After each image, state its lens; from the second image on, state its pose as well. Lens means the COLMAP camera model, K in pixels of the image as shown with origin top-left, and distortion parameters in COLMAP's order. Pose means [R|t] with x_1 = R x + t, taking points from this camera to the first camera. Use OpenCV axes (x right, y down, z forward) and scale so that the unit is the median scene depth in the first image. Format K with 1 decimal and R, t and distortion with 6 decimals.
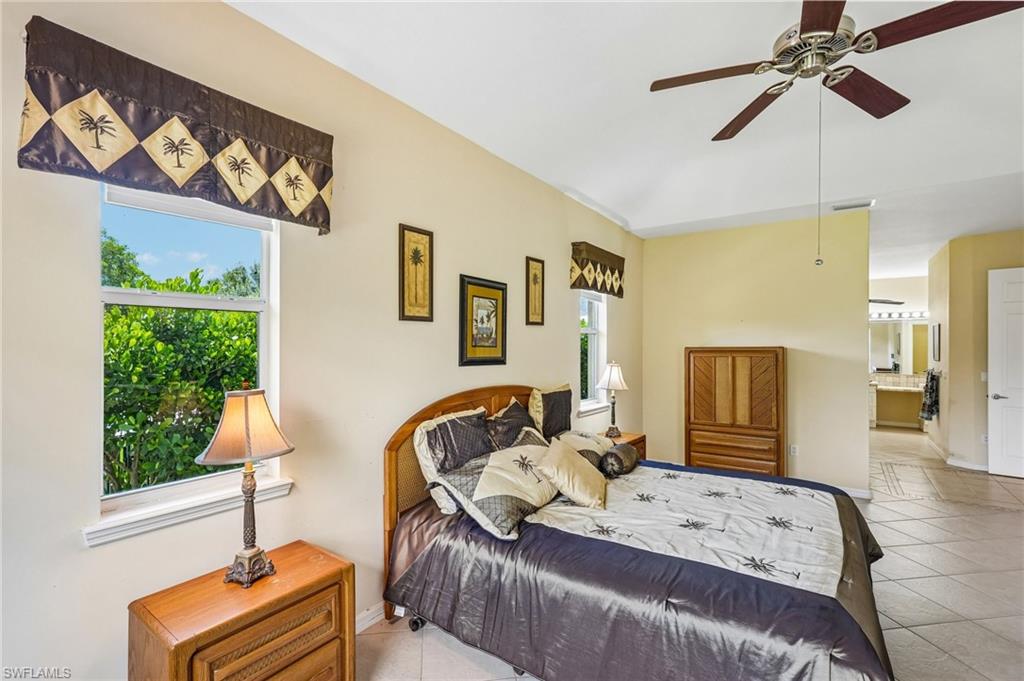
lens RADIAL K [[452.3, 0, 510.1], [0, 452.3, 337.9], [0, 0, 1]] dist [-0.012229, 0.001738]
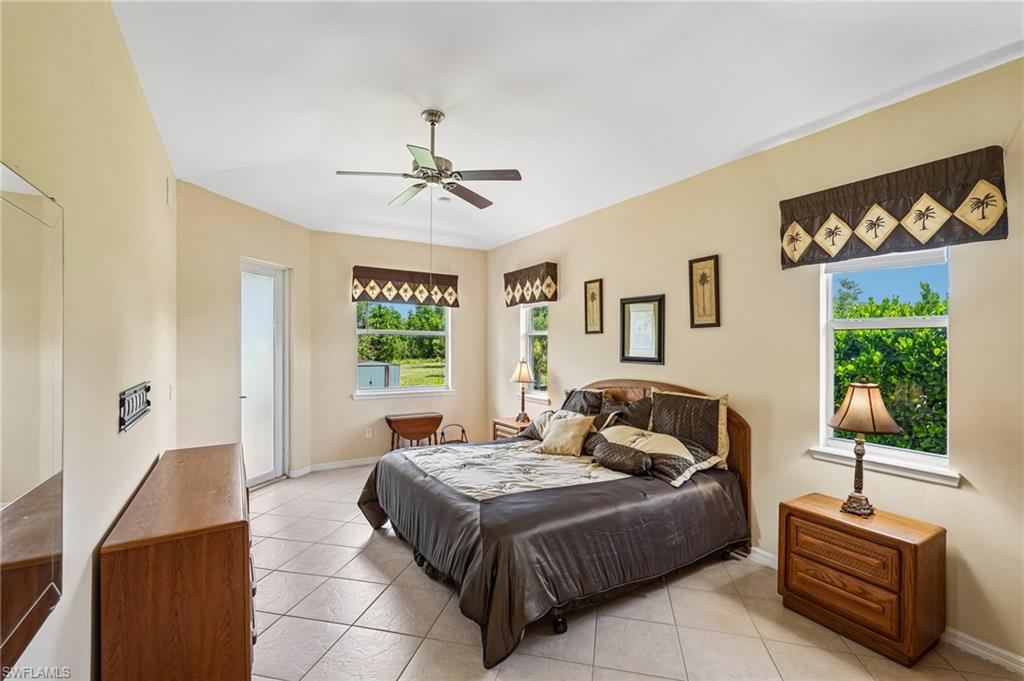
lens RADIAL K [[452.3, 0, 516.1], [0, 452.3, 345.0], [0, 0, 1]] dist [-0.012229, 0.001738]
pose [[-0.394972, -0.004477, -0.918682, 1.205882], [0.006467, 0.999950, -0.007654, 0.015535], [0.918670, -0.008964, -0.394924, 1.116626]]
